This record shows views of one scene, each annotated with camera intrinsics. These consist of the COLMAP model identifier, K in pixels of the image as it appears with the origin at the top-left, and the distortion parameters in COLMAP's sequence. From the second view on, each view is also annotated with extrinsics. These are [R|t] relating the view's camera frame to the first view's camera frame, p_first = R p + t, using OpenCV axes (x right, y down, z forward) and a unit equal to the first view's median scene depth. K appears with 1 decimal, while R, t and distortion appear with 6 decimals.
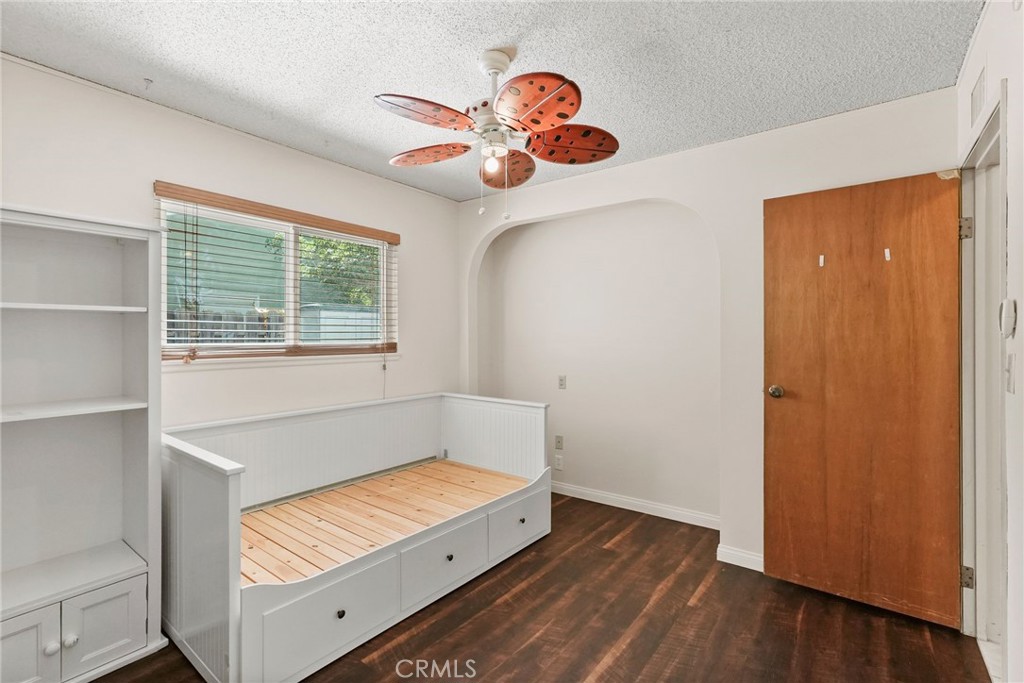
lens RADIAL K [[467.1, 0, 513.0], [0, 467.1, 335.7], [0, 0, 1]] dist [0.000740, 0.000207]
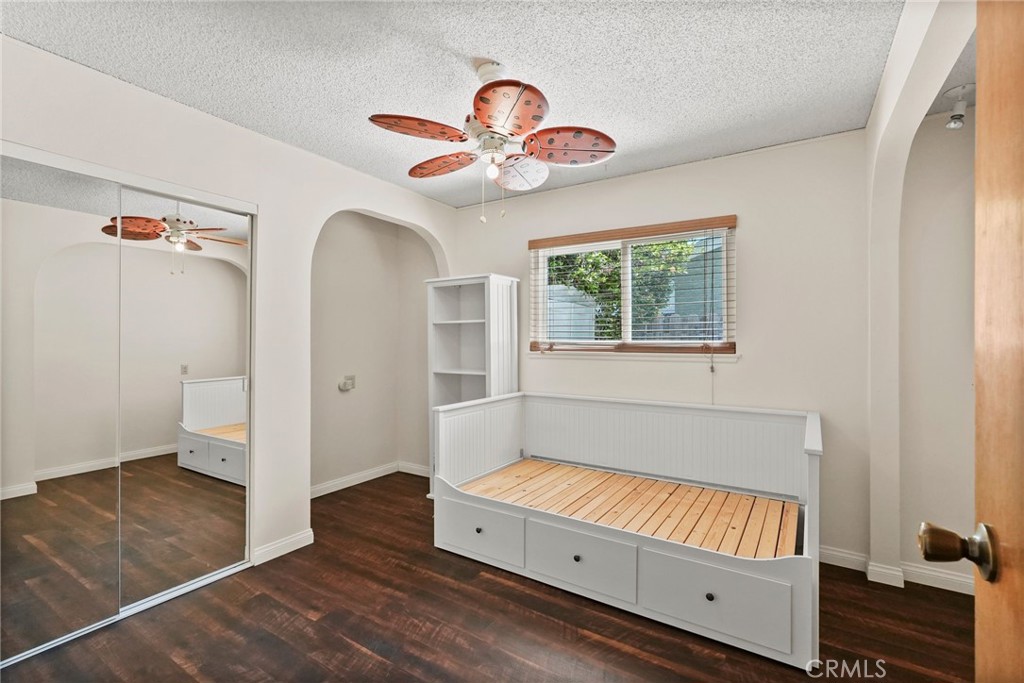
lens RADIAL K [[460.3, 0, 512.8], [0, 460.3, 338.3], [0, 0, 1]] dist [-0.017576, 0.000729]
pose [[0.084704, 0.002852, -0.996402, 0.761369], [0.003351, 0.999989, 0.003148, 0.005553], [0.996401, -0.003606, 0.084693, 0.731595]]
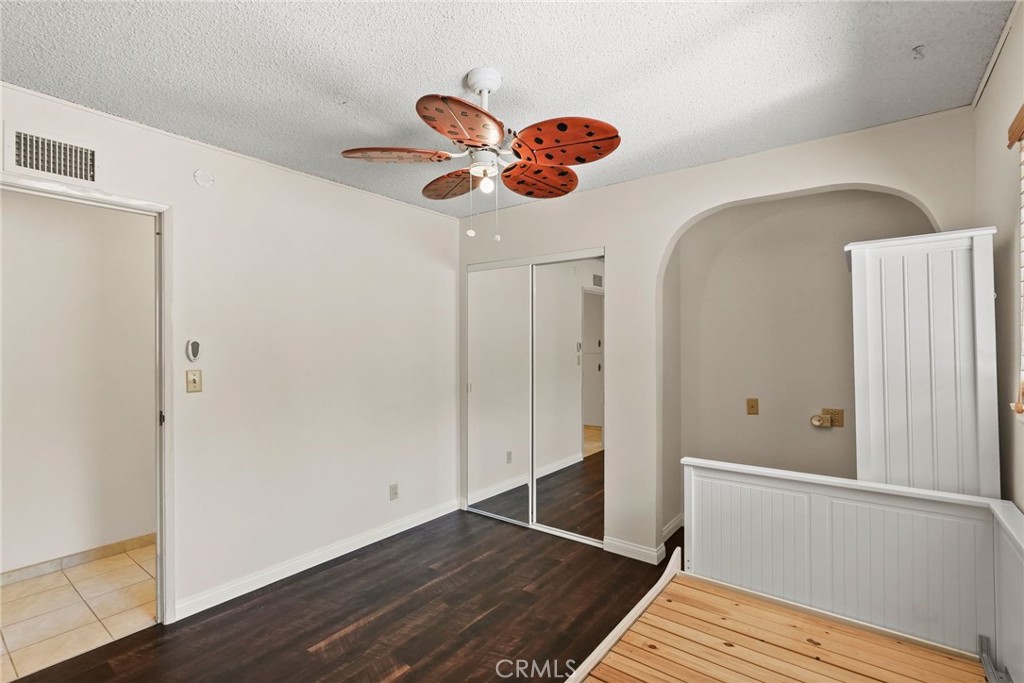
lens RADIAL K [[460.3, 0, 512.8], [0, 460.3, 338.3], [0, 0, 1]] dist [-0.017576, 0.000729]
pose [[-0.999944, 0.007827, -0.007117, -0.068079], [0.007966, 0.999774, -0.019714, -0.025770], [0.006961, -0.019770, -0.999780, 1.484736]]
